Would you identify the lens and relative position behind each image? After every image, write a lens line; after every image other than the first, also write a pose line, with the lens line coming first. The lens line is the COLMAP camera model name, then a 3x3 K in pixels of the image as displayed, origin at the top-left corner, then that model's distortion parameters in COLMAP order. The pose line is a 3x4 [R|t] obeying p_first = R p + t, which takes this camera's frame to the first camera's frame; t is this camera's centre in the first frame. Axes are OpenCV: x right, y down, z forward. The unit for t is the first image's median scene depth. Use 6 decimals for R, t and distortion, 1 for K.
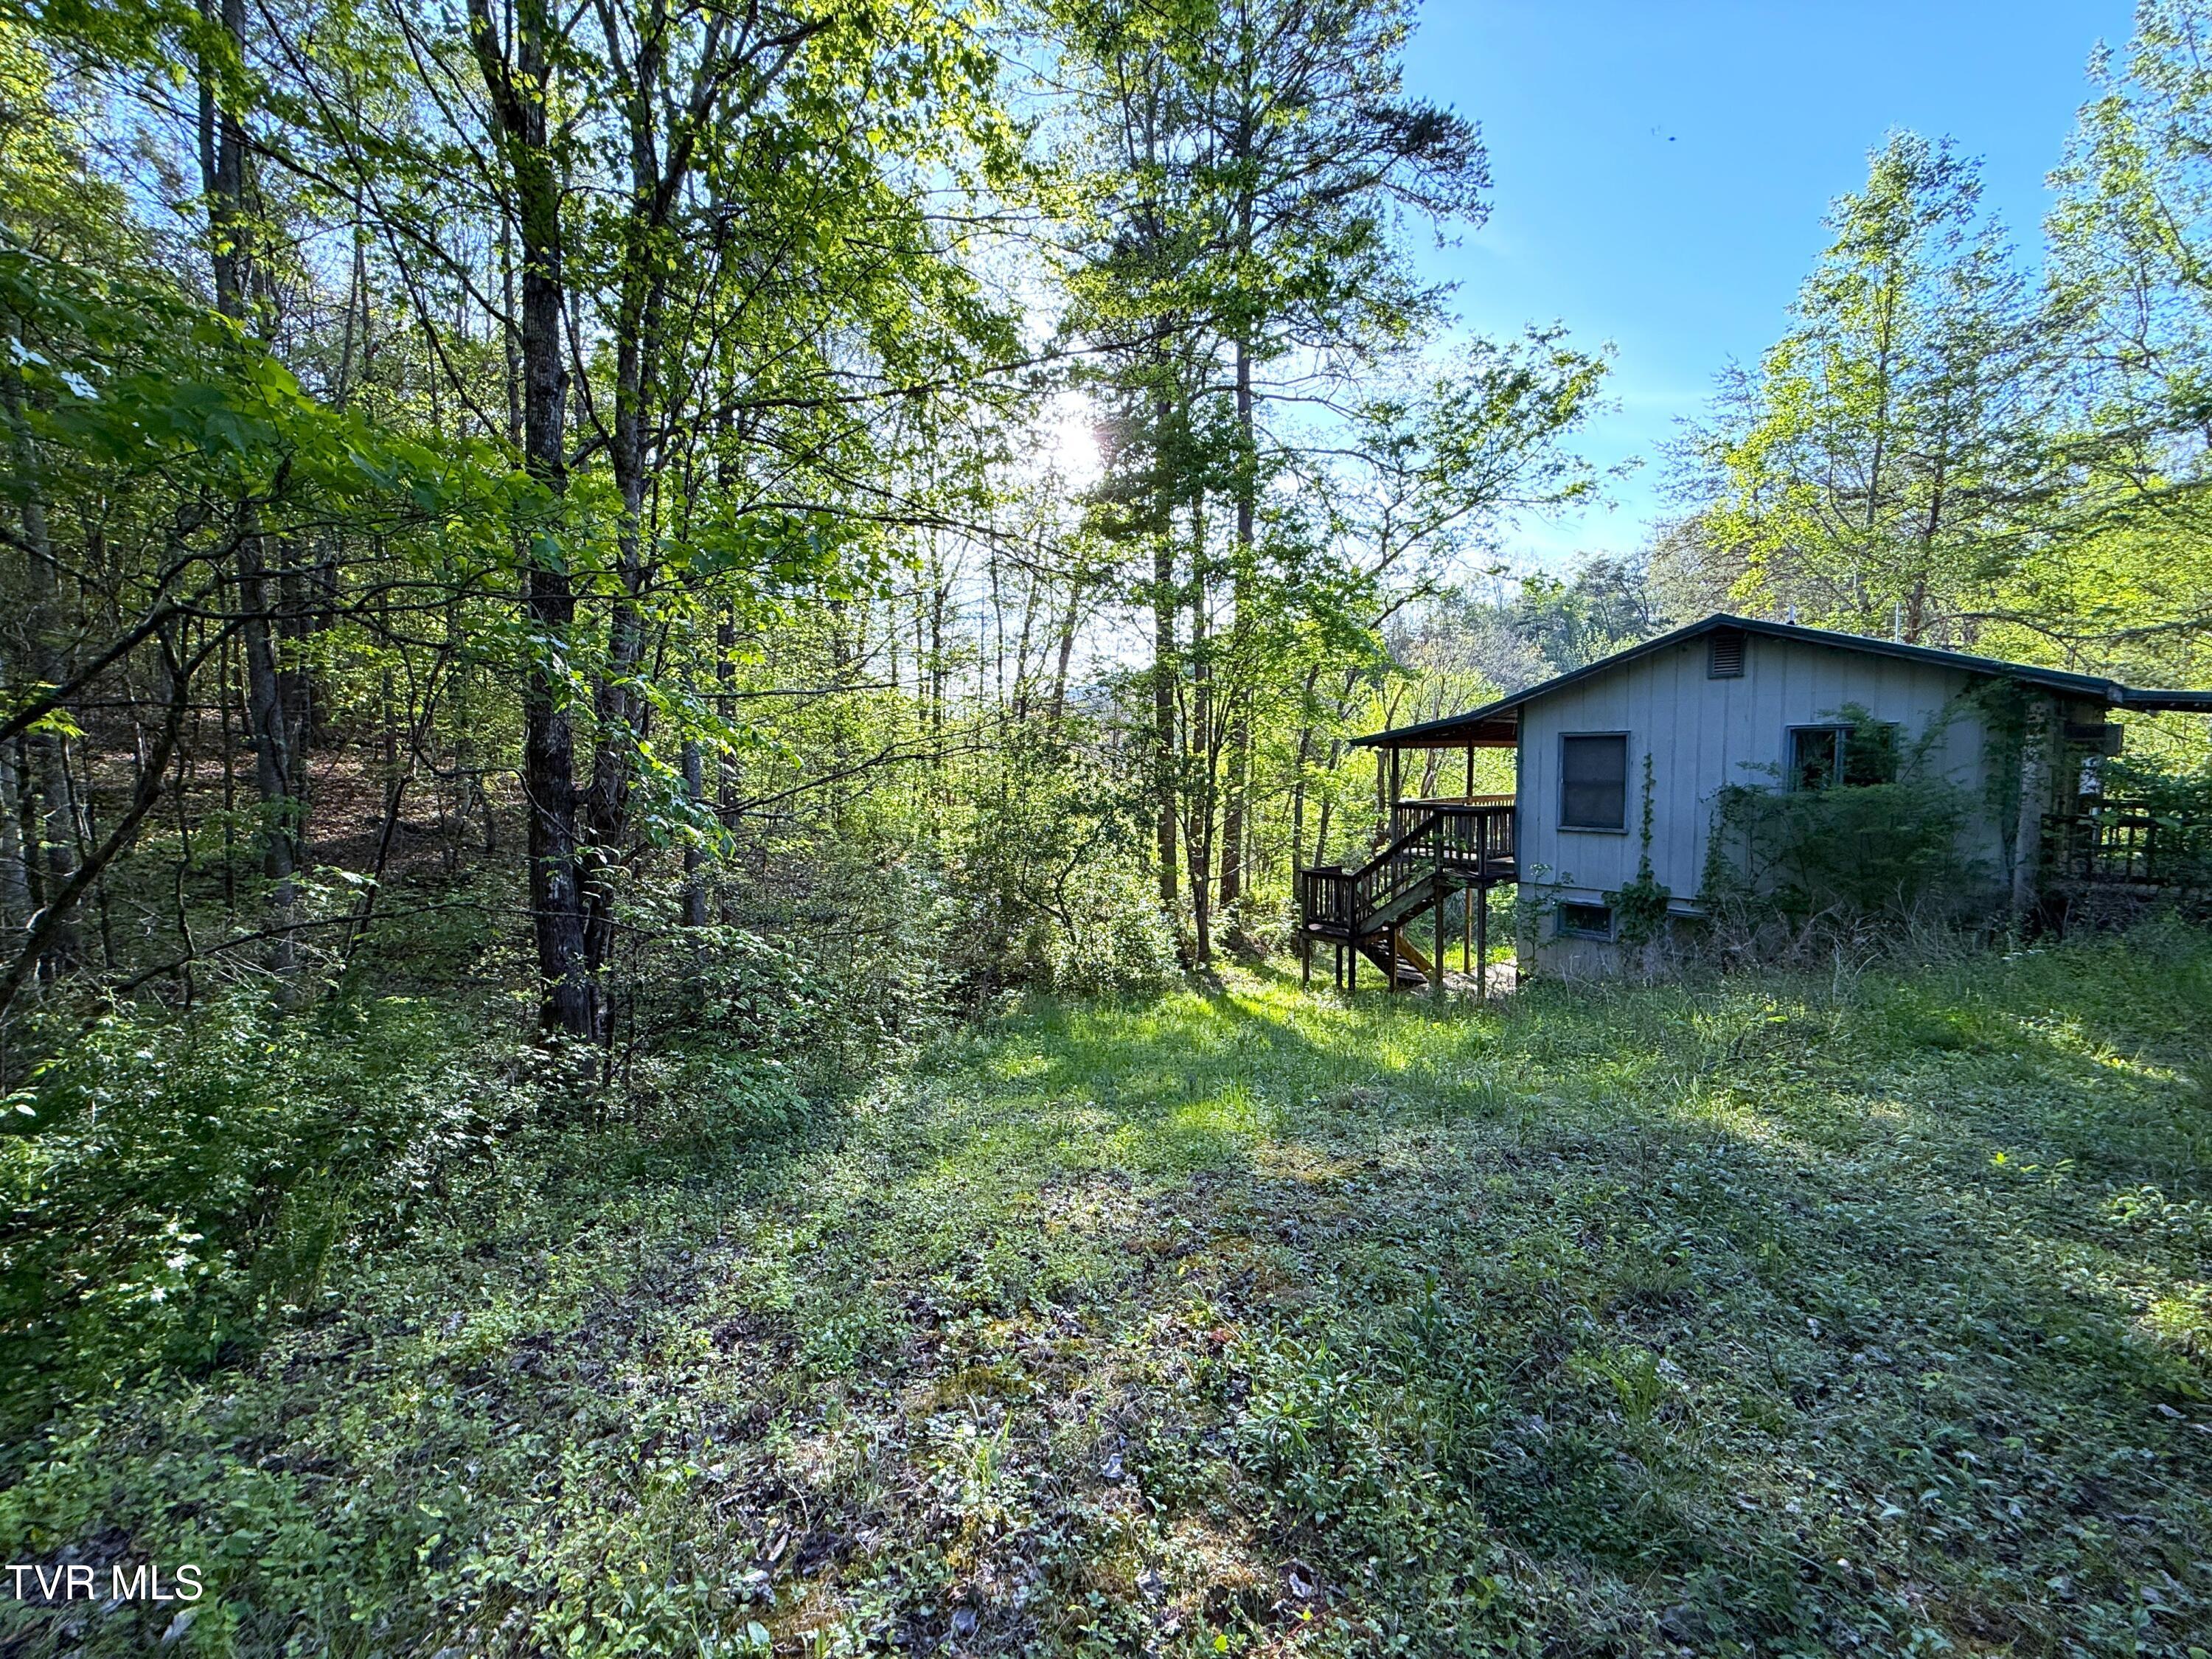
lens RADIAL K [[889.3, 0, 1100.3], [0, 889.3, 830.0], [0, 0, 1]] dist [0.005931, -0.000033]
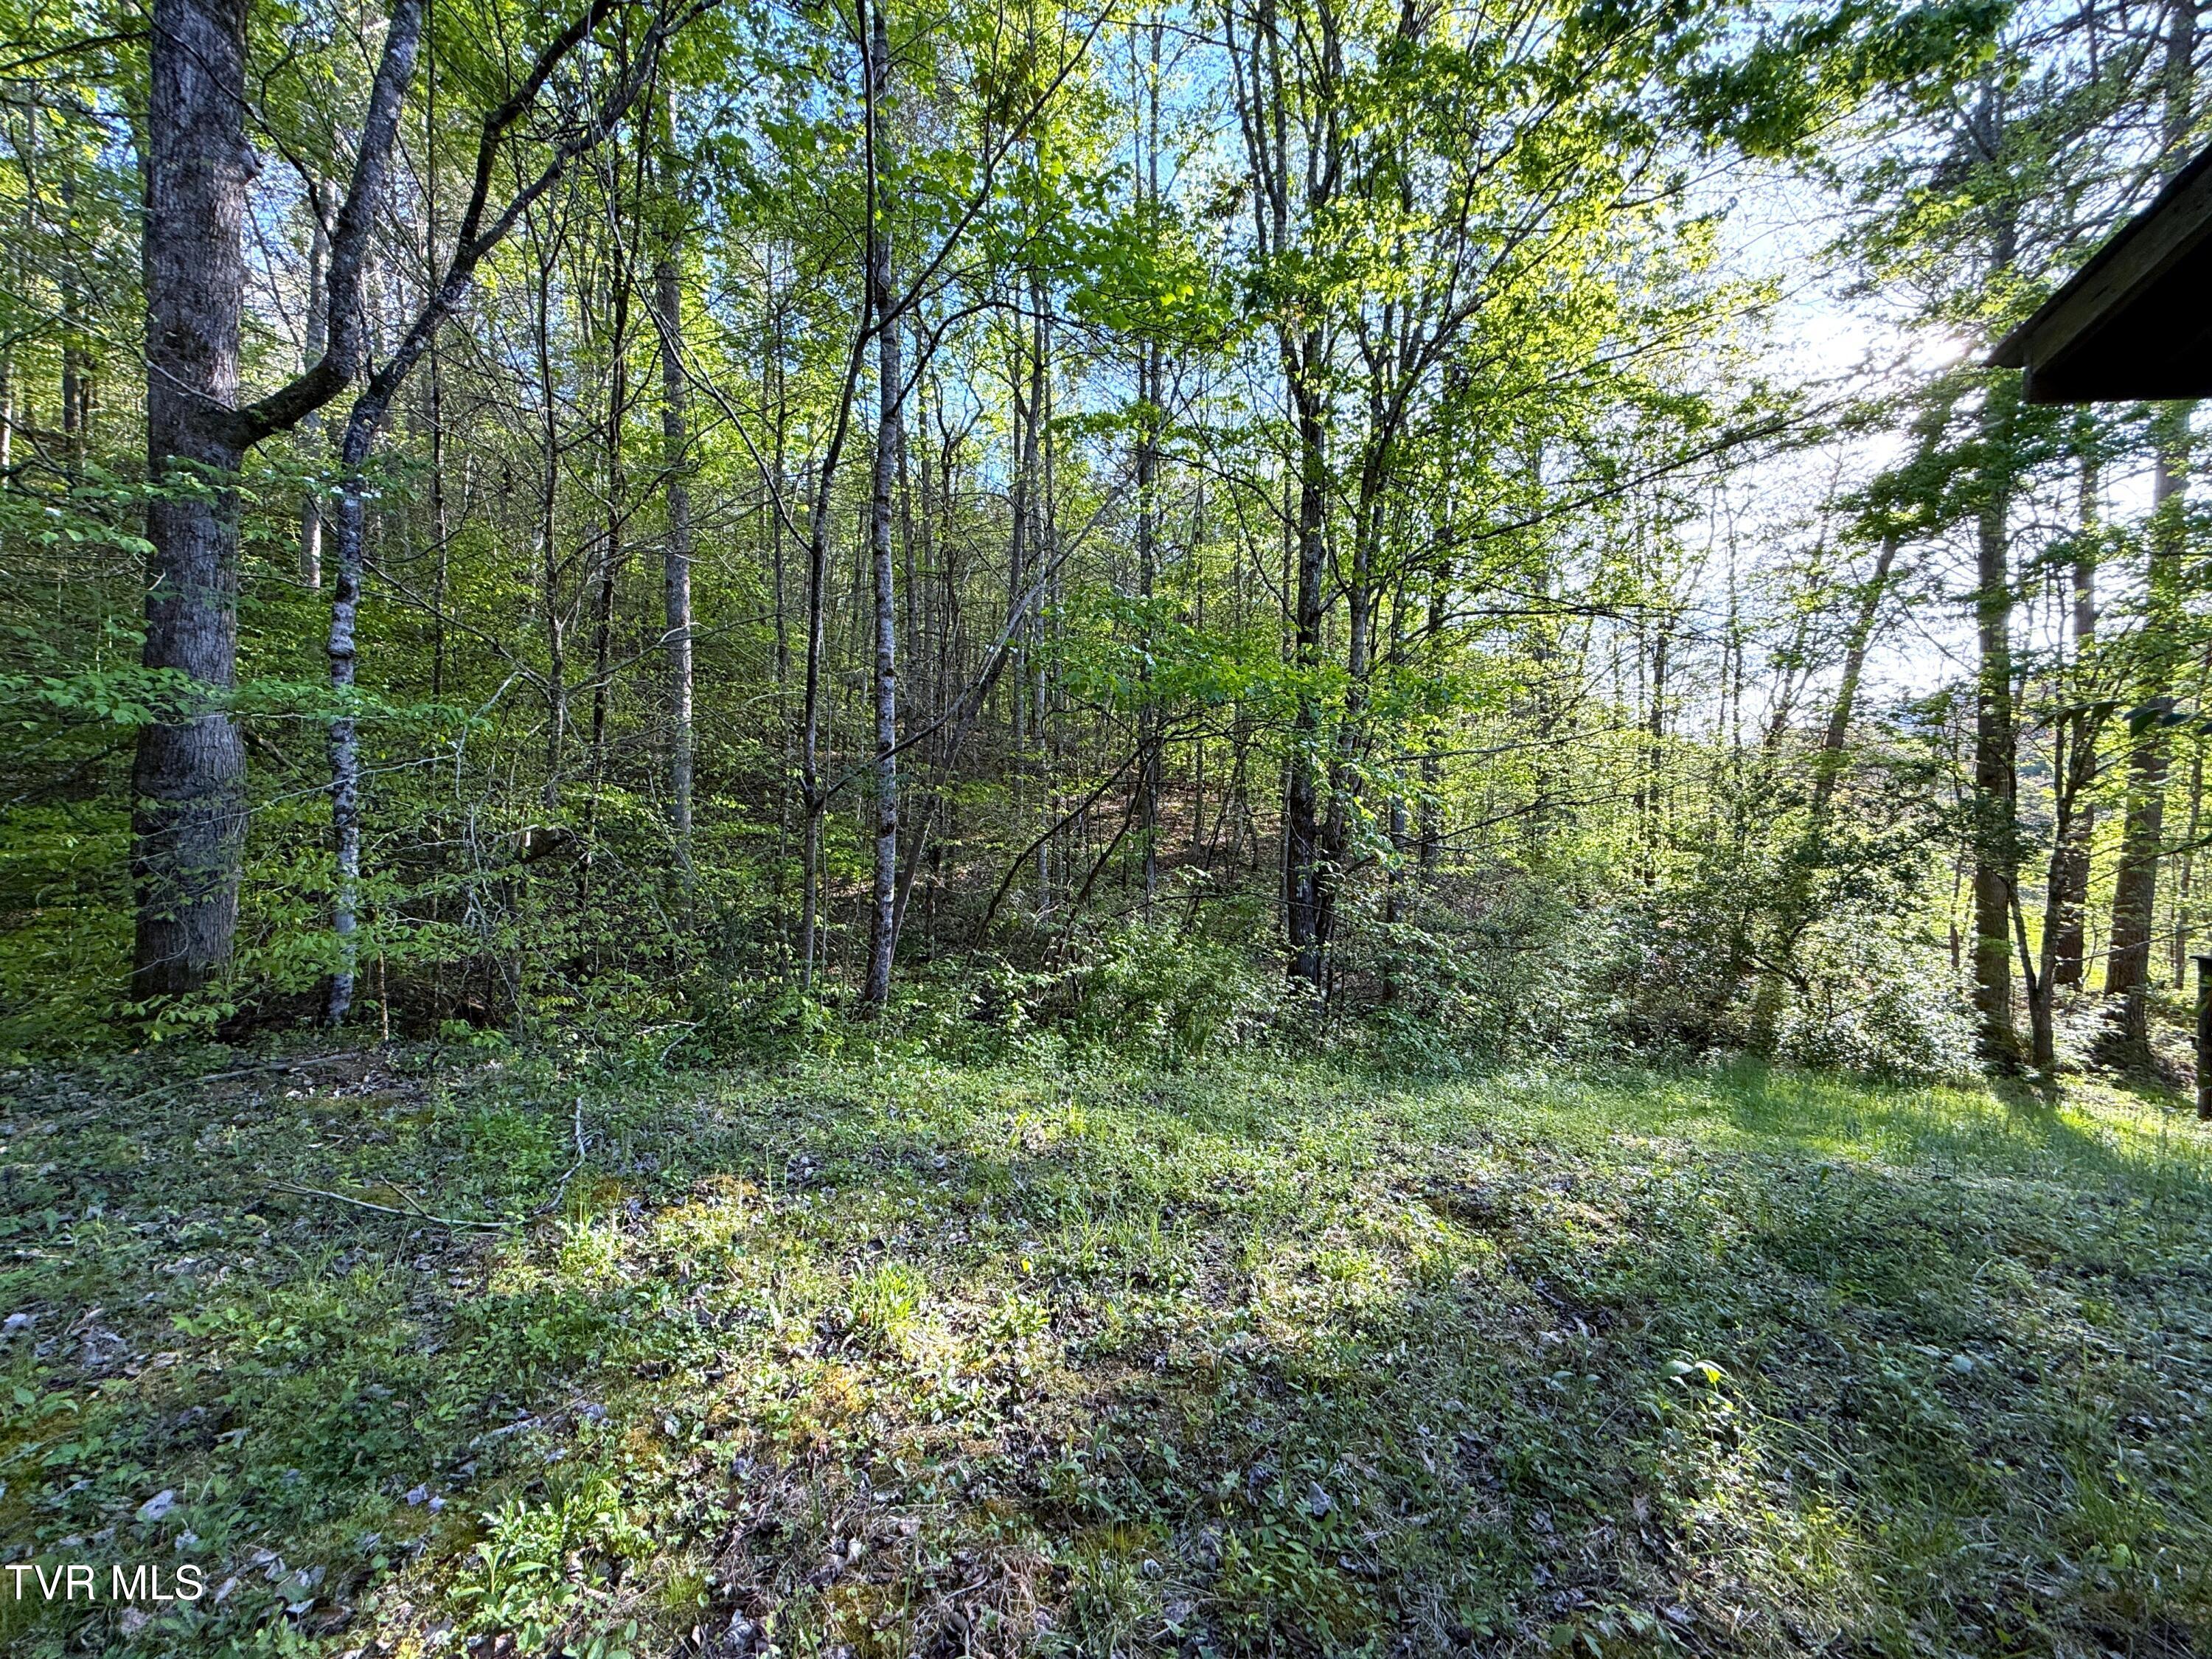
lens RADIAL K [[889.3, 0, 1100.3], [0, 889.3, 830.0], [0, 0, 1]] dist [0.005931, -0.000033]
pose [[0.722227, 0.026192, -0.691160, 0.078142], [-0.054940, 0.998298, -0.019579, 0.005288], [0.689471, 0.052112, 0.722437, -0.140426]]
